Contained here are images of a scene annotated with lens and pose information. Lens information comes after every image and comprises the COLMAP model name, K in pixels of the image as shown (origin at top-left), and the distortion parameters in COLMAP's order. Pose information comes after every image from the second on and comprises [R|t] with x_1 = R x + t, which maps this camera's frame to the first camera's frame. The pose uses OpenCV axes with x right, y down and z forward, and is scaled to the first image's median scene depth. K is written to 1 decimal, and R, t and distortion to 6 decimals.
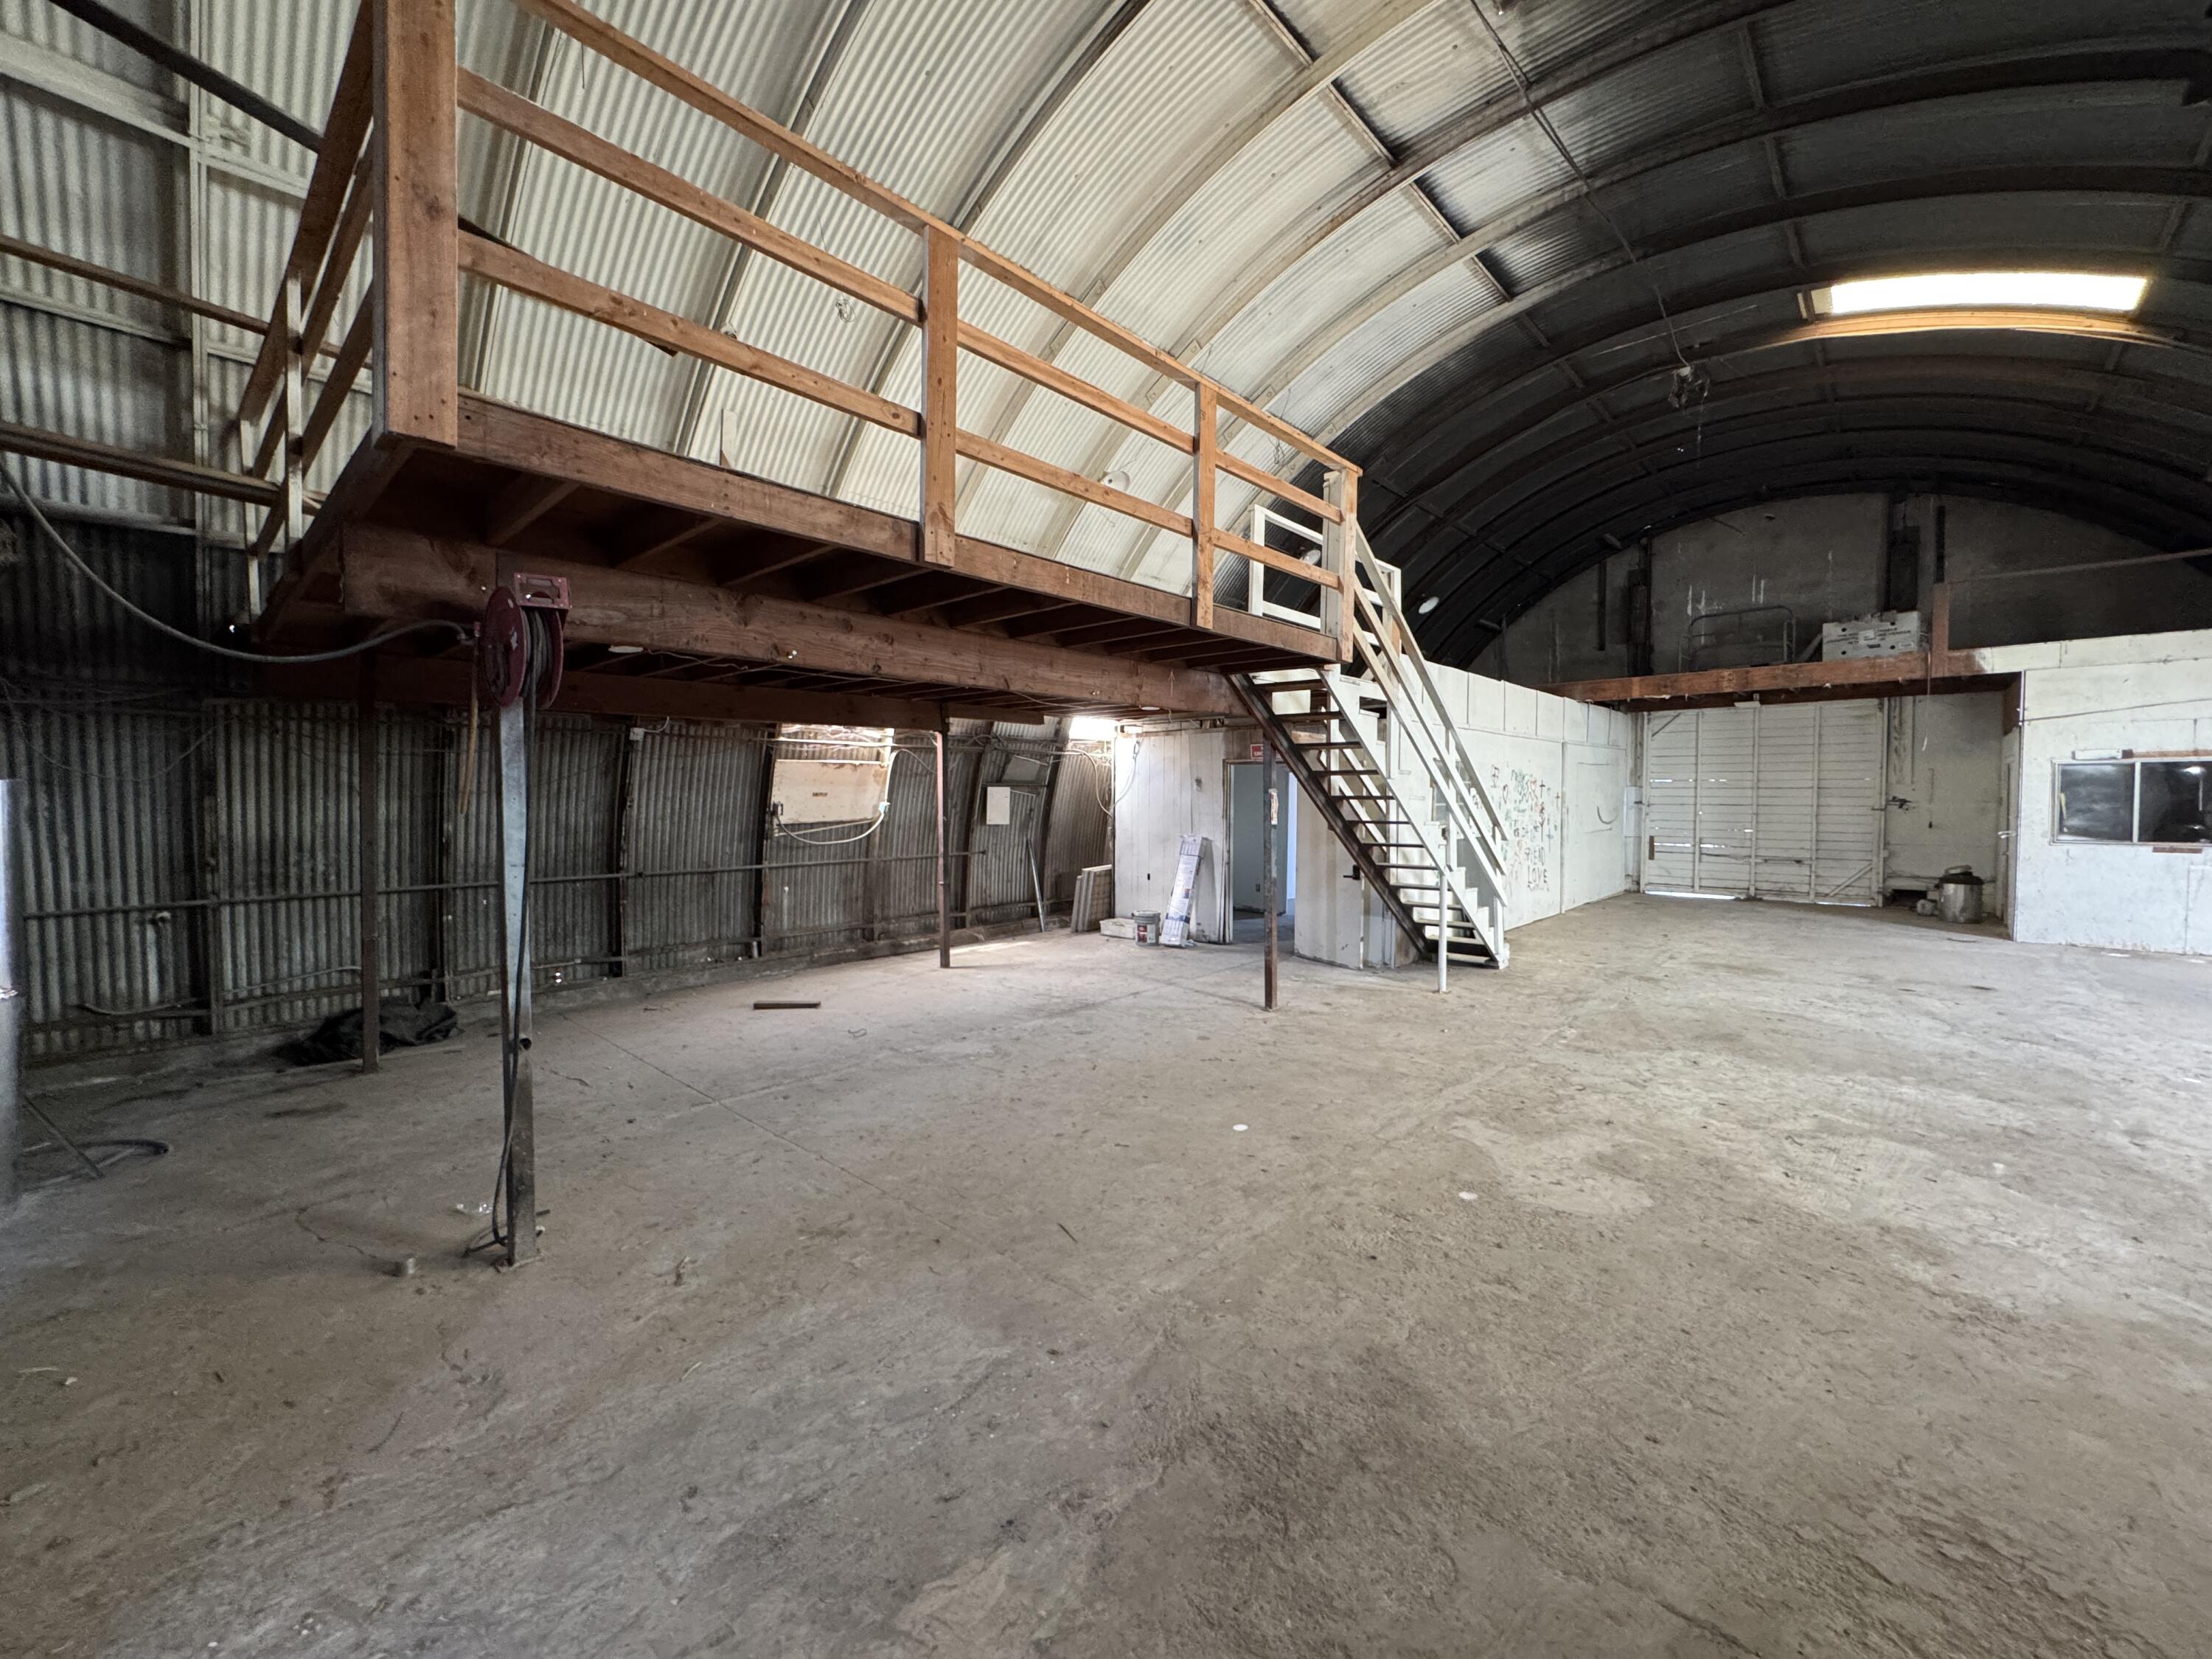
lens RADIAL K [[885.2, 0, 1104.8], [0, 885.2, 826.6], [0, 0, 1]] dist [-0.002175, 0.000933]
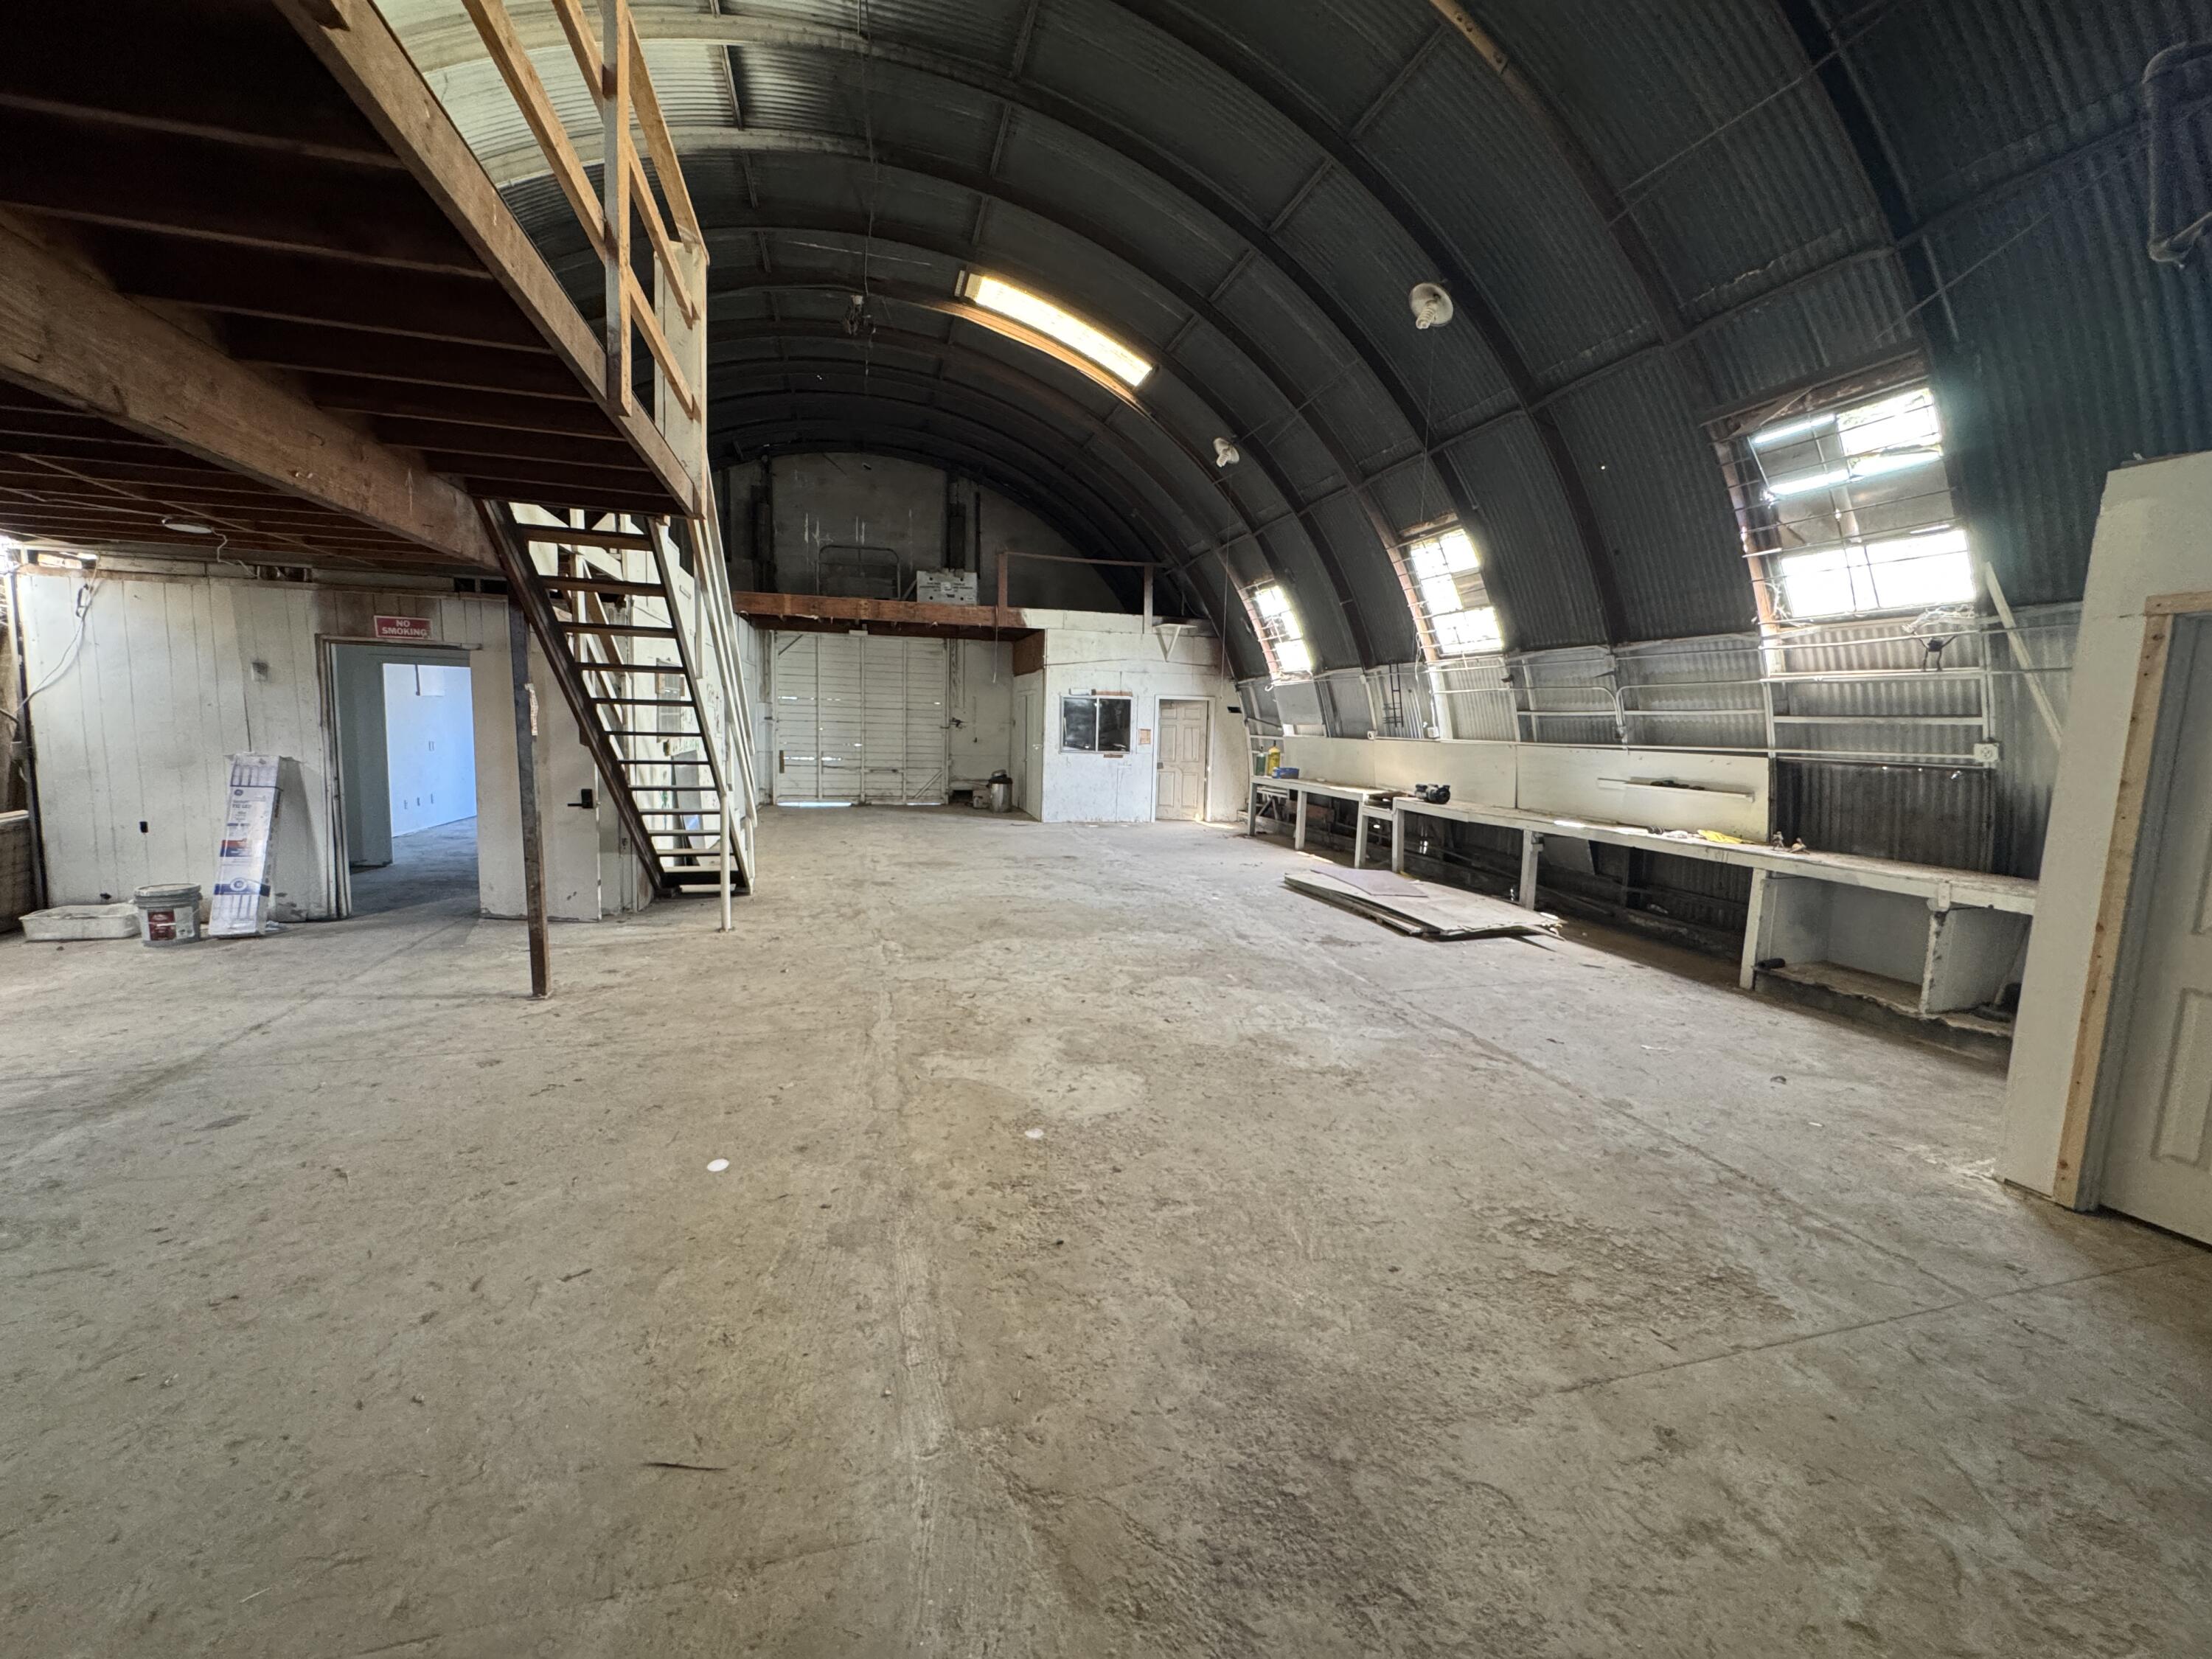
lens RADIAL K [[885.2, 0, 1104.8], [0, 885.2, 826.6], [0, 0, 1]] dist [-0.002175, 0.000933]
pose [[0.524575, -0.081178, 0.847485, -0.170289], [0.001271, 0.995517, 0.094570, 0.003811], [-0.851363, -0.048532, 0.522327, 0.252736]]
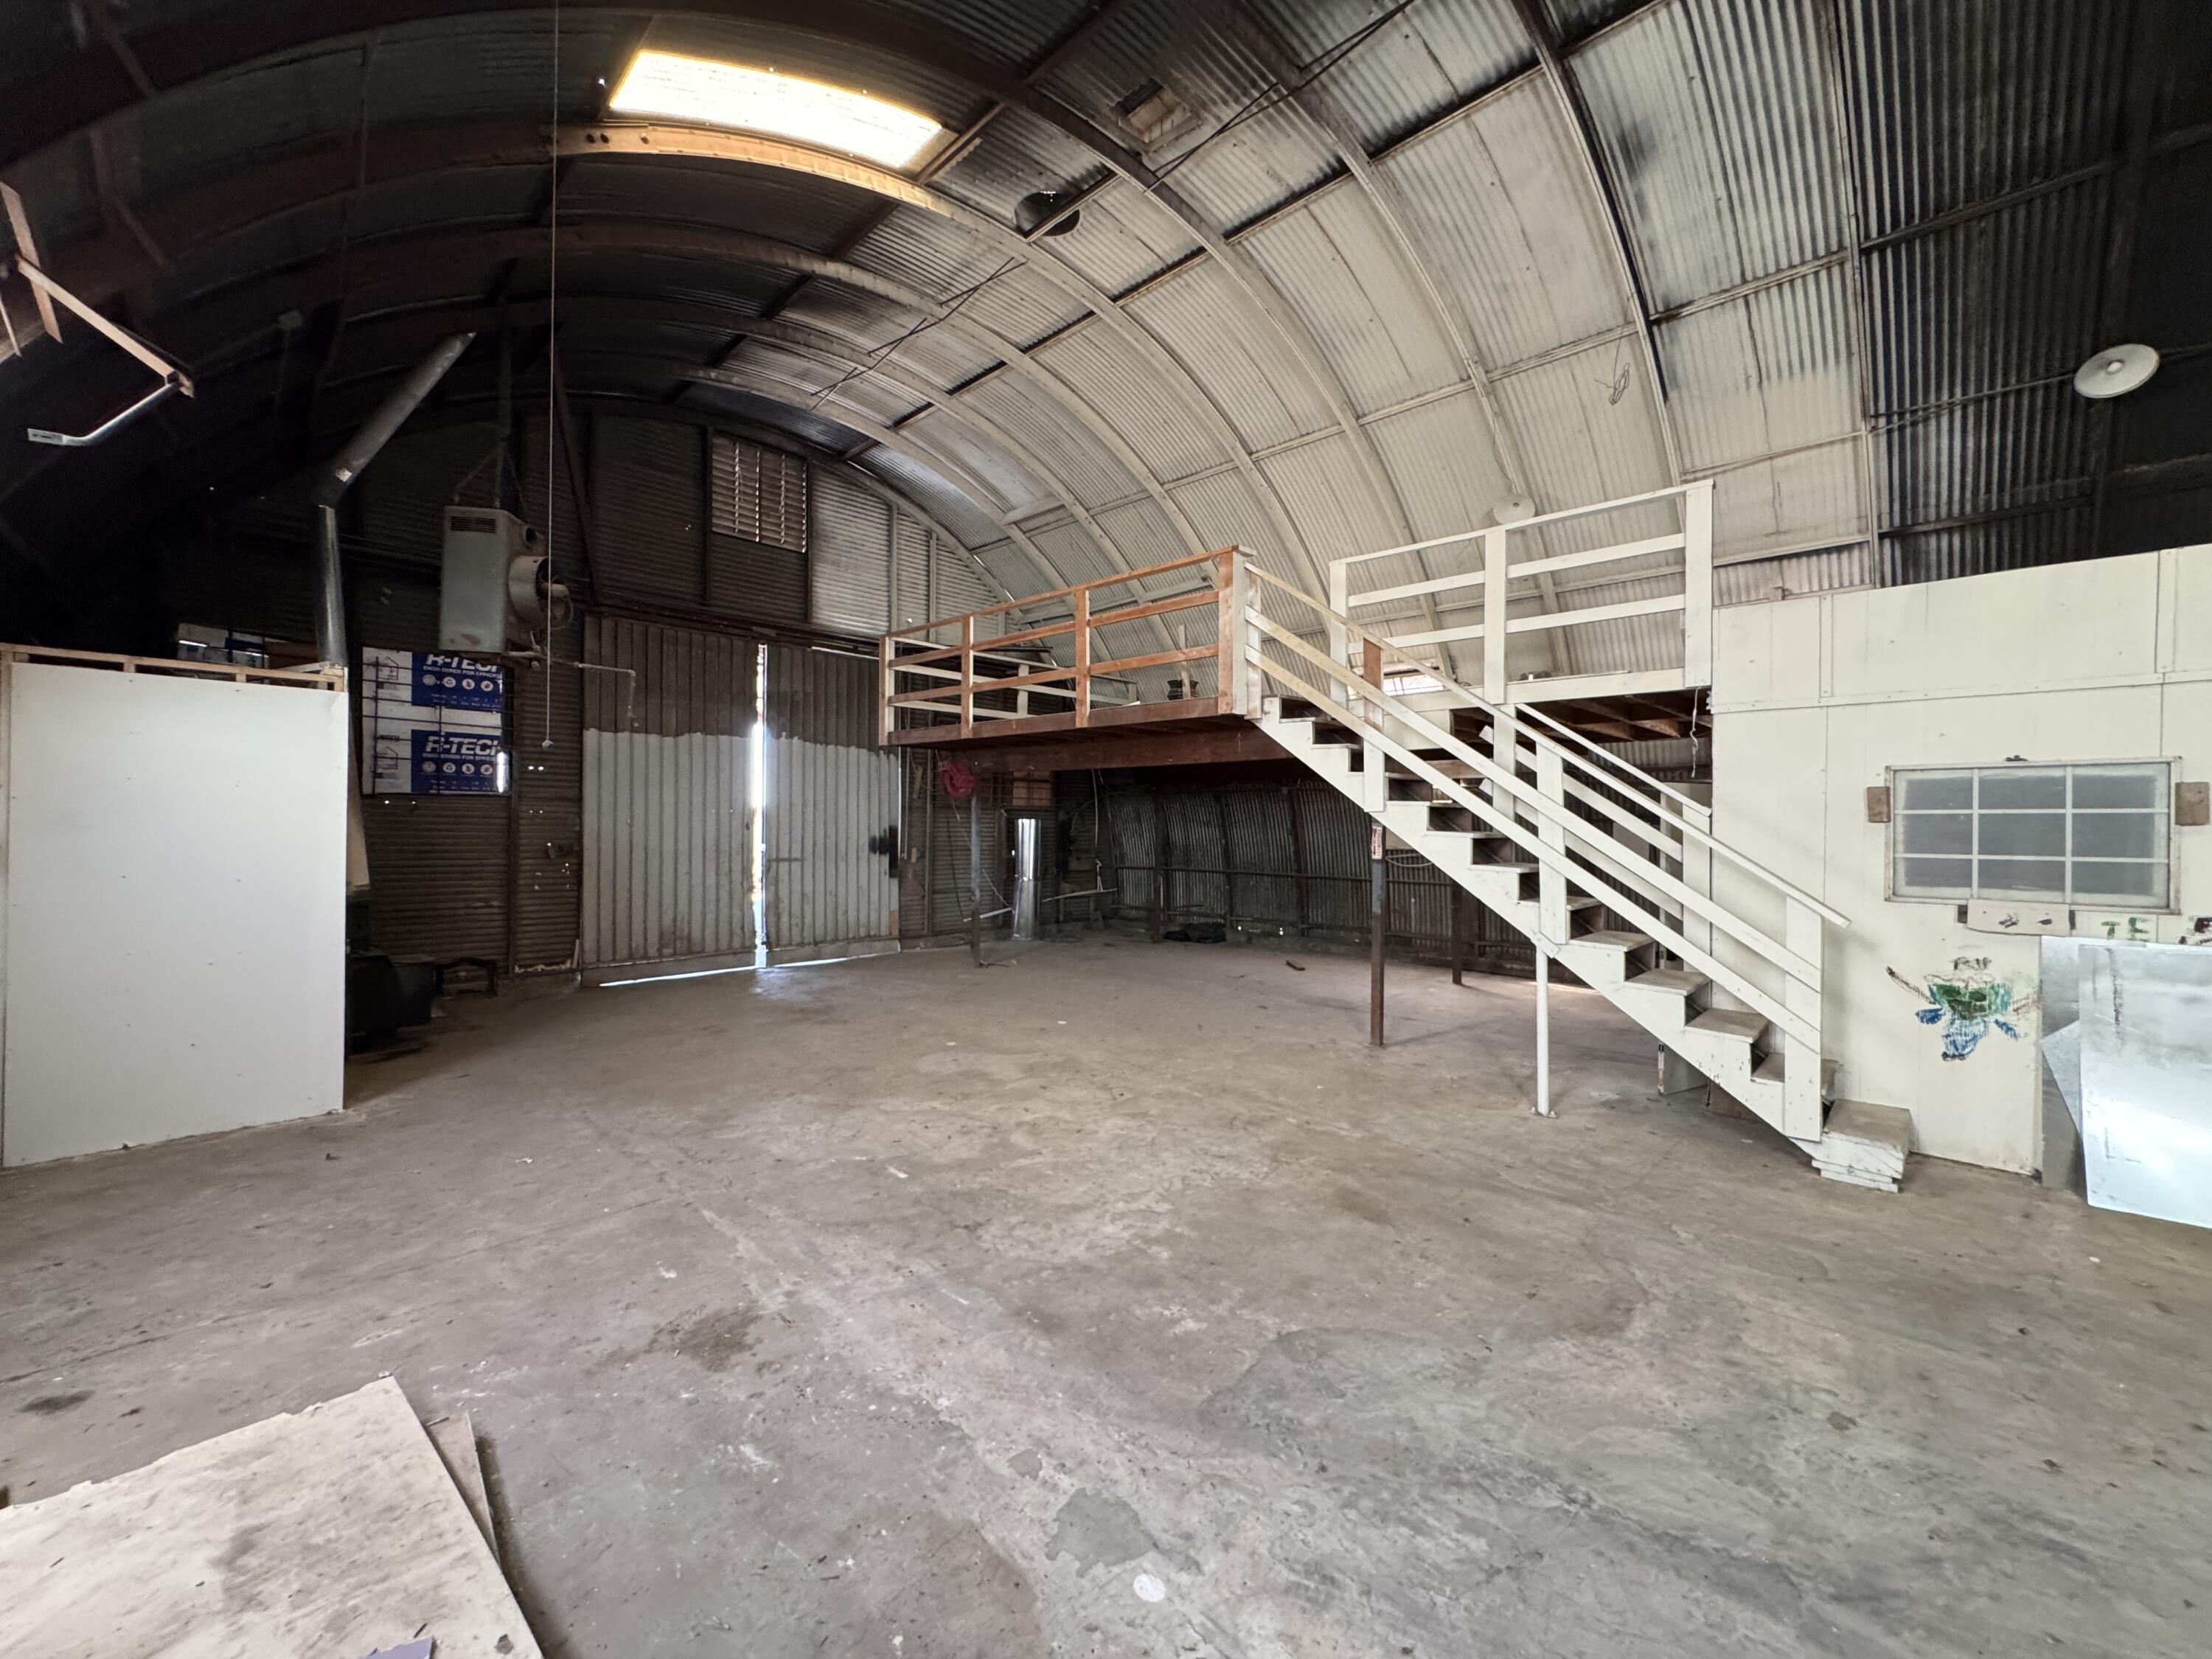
lens RADIAL K [[885.2, 0, 1104.8], [0, 885.2, 826.6], [0, 0, 1]] dist [-0.002175, 0.000933]
pose [[-0.030686, 0.003943, -0.999521, 1.201082], [-0.048766, 0.998795, 0.005437, -0.029933], [0.998339, 0.048910, -0.030457, 0.730582]]
